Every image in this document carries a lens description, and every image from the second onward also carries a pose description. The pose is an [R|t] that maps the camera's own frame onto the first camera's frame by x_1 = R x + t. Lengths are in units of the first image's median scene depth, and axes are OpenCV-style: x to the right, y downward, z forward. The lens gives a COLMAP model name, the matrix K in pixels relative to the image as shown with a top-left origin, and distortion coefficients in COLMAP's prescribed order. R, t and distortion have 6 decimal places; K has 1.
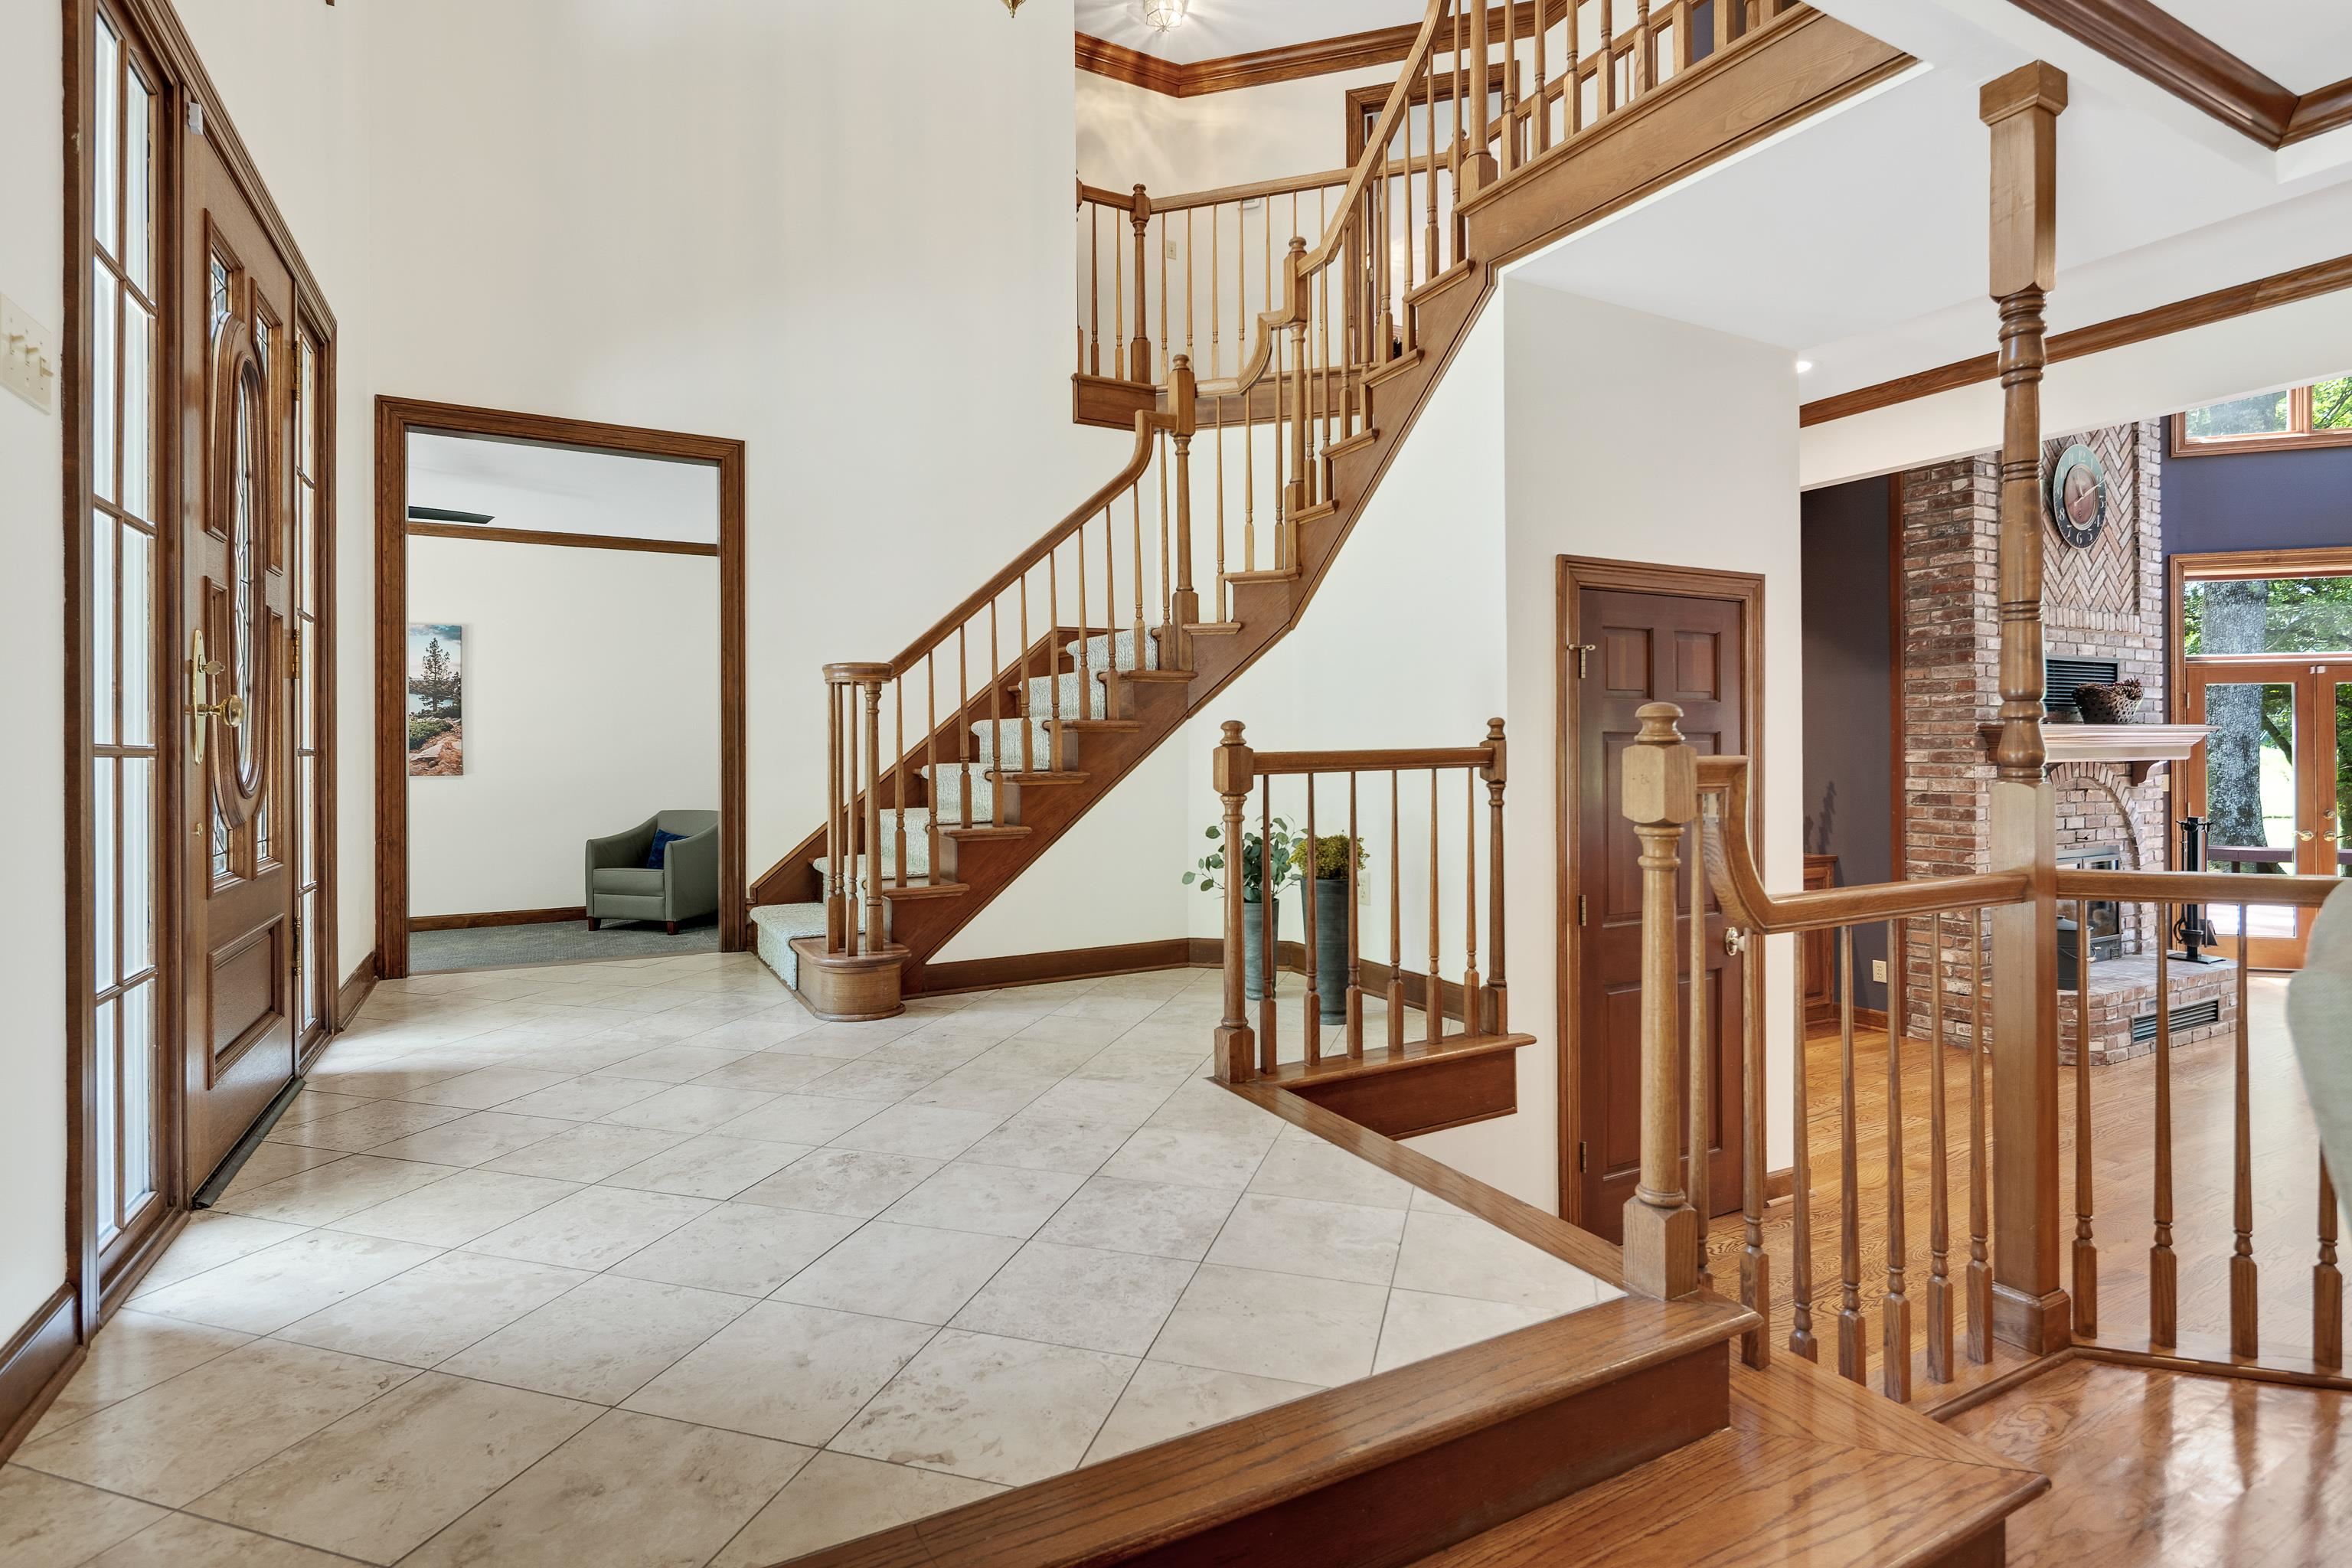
lens RADIAL K [[1131.7, 0, 1152.3], [0, 1131.7, 769.3], [0, 0, 1]] dist [0.002844, -0.000119]
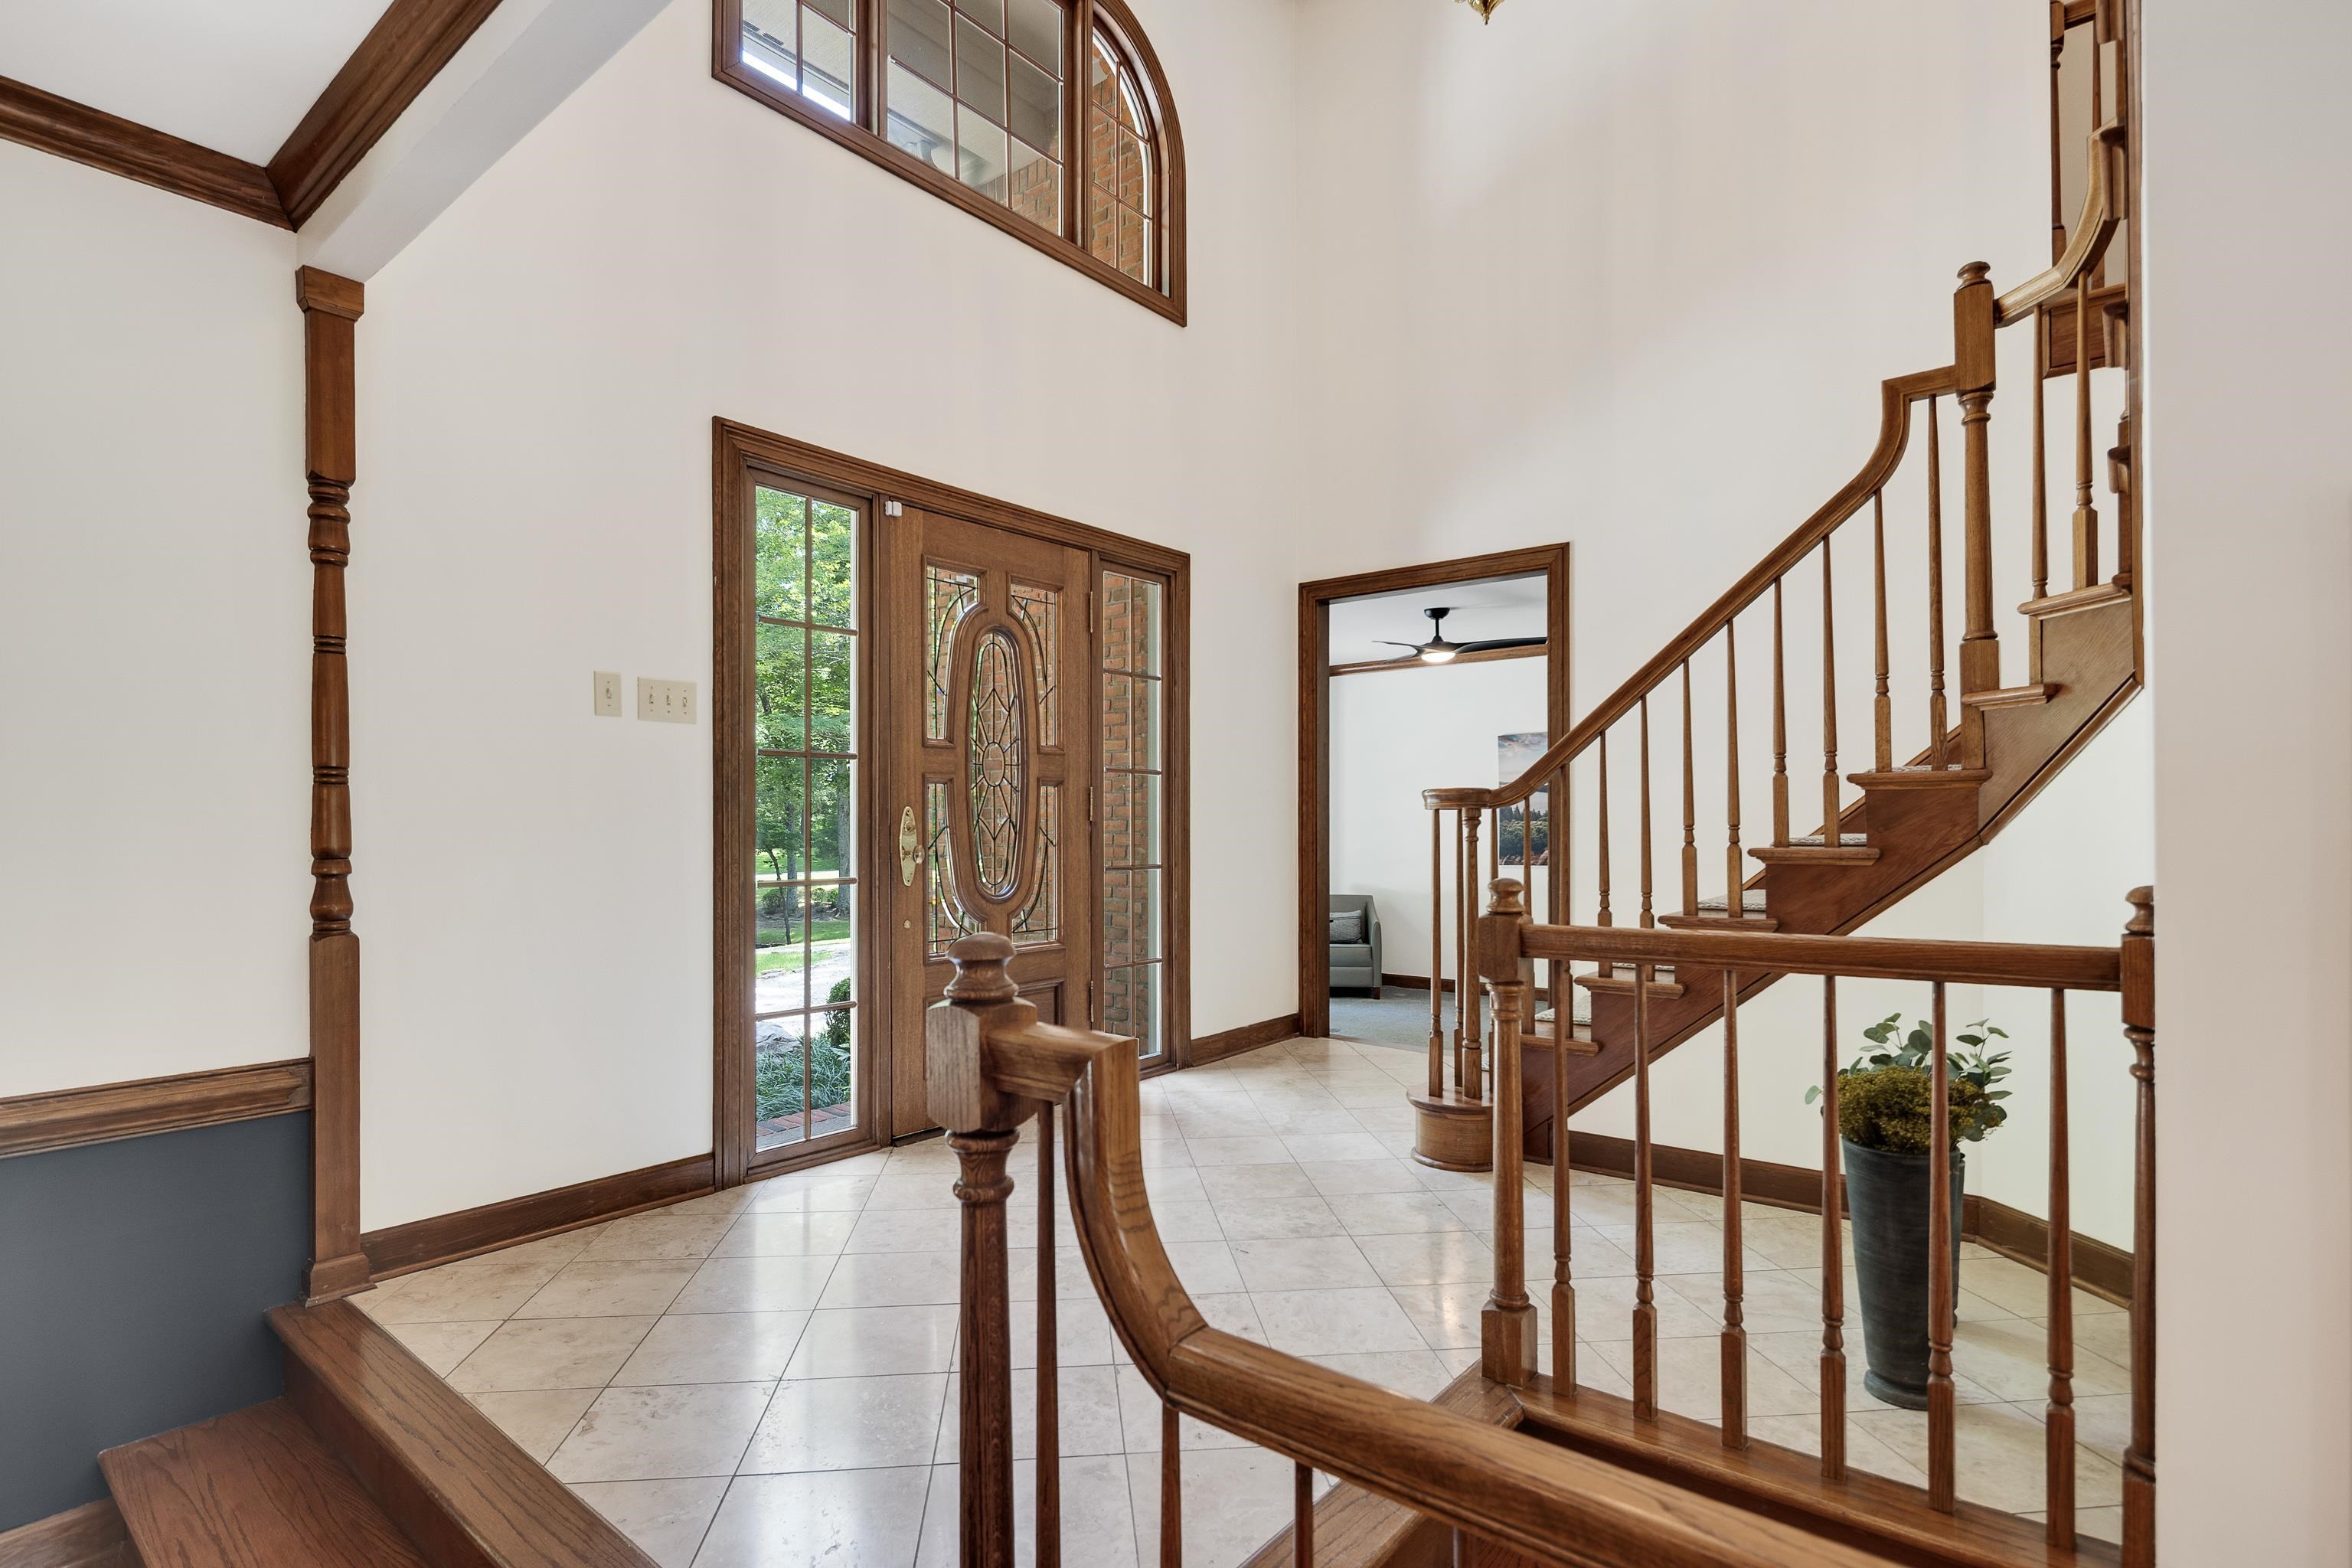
lens RADIAL K [[1140.3, 0, 1183.3], [0, 1140.3, 854.3], [0, 0, 1]] dist [0.002205, 0.000198]
pose [[0.386707, 0.026839, -0.921812, 0.441412], [-0.011941, 0.999638, 0.024096, -0.049465], [0.922125, 0.001689, 0.386888, 0.356303]]
